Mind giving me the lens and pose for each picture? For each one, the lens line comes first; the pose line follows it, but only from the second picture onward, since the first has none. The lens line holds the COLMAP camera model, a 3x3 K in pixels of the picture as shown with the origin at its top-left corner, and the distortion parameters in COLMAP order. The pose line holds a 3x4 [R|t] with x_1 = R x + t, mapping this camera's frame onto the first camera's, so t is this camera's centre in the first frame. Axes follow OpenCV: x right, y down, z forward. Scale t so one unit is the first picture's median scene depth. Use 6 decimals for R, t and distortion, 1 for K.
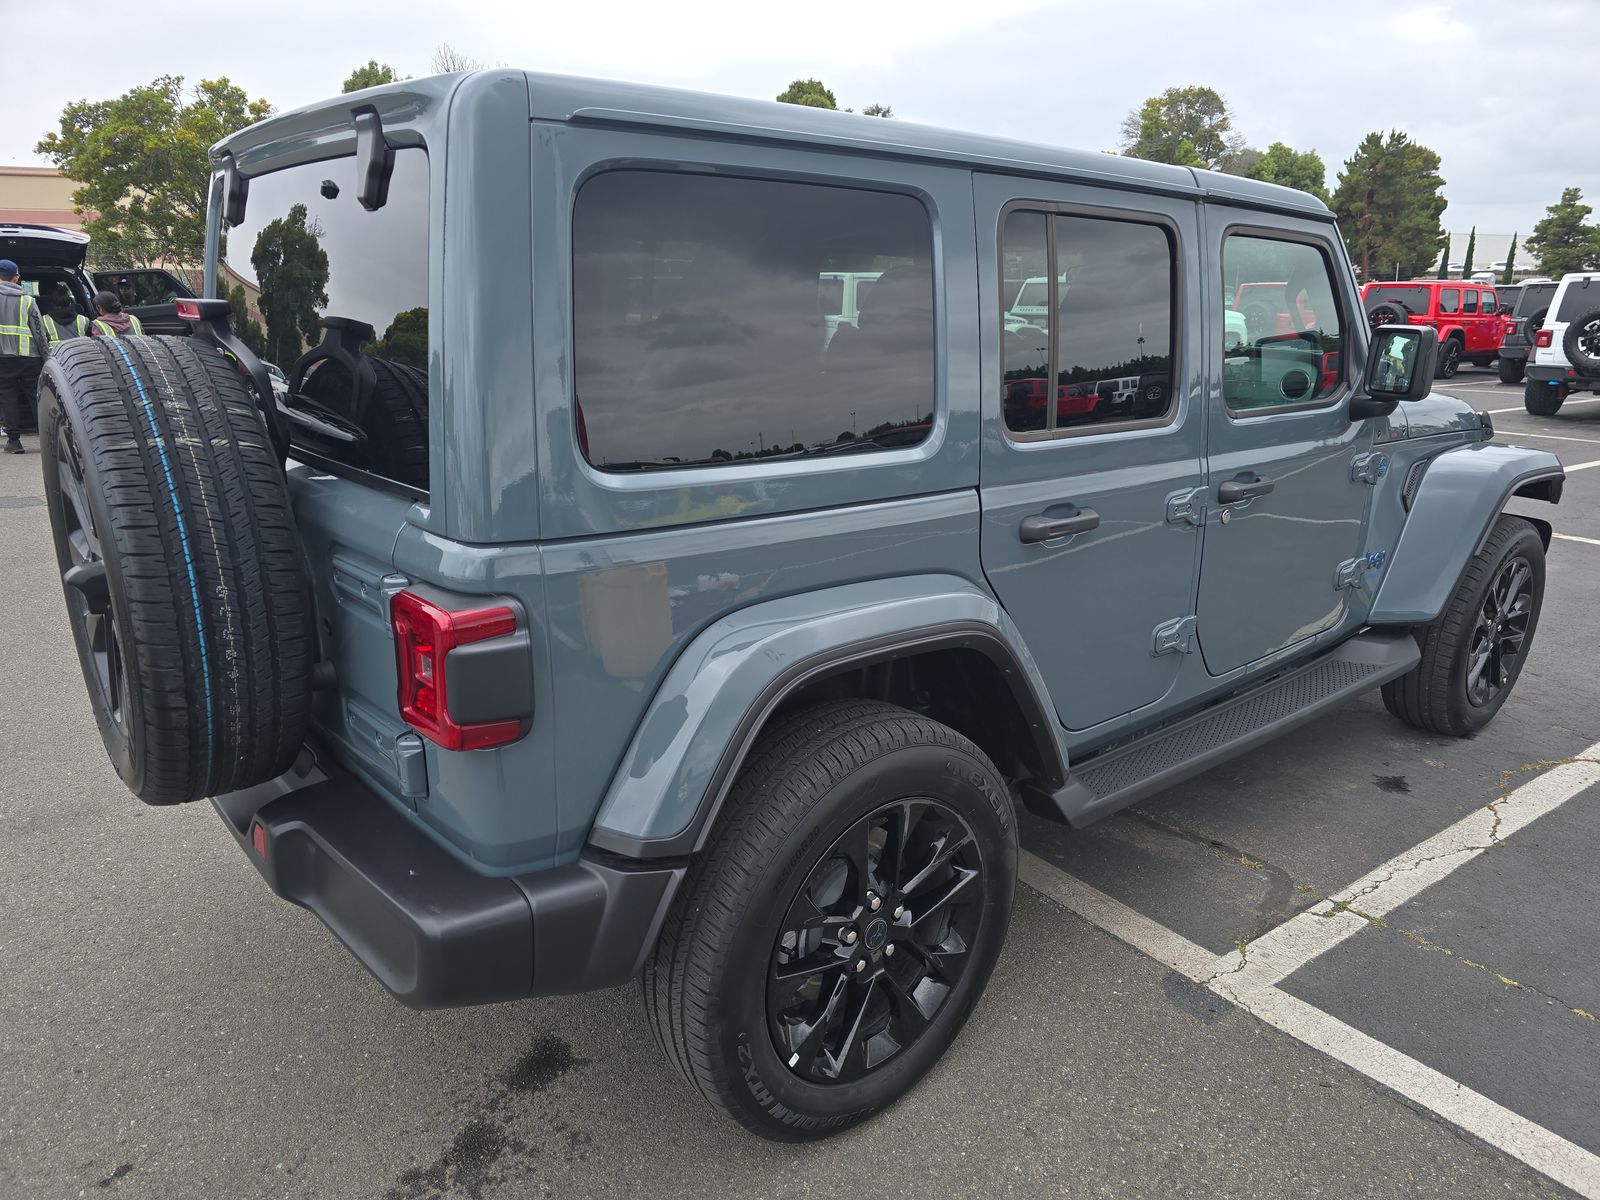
lens RADIAL K [[1122.6, 0, 800.0], [0, 1122.6, 600.0], [0, 0, 1]] dist [0.100328, -0.090599]
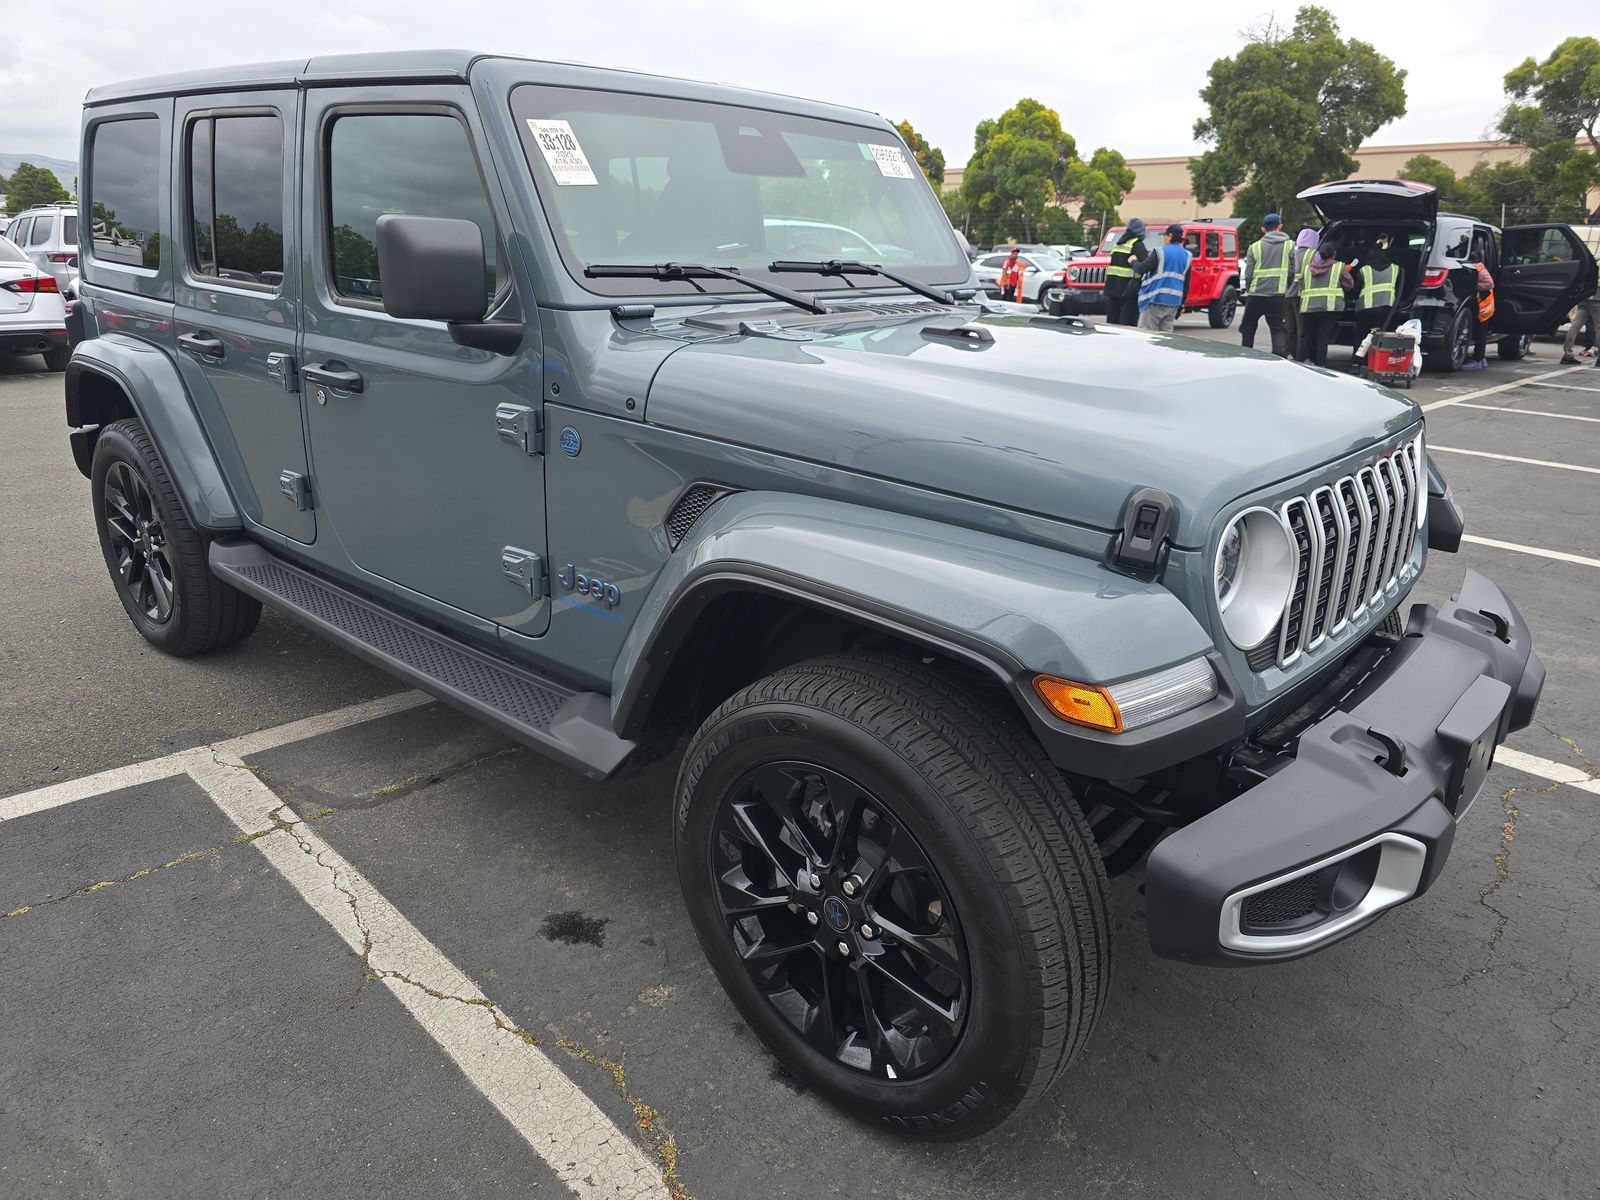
lens RADIAL K [[1088.4, 0, 800.0], [0, 1088.4, 600.0], [0, 0, 1]] dist [-0.002101, -0.000755]
pose [[0.117550, 0.309231, -0.943694, 0.186958], [-0.274727, 0.923321, 0.268334, -0.037803], [0.954310, 0.227716, 0.193490, 0.169185]]
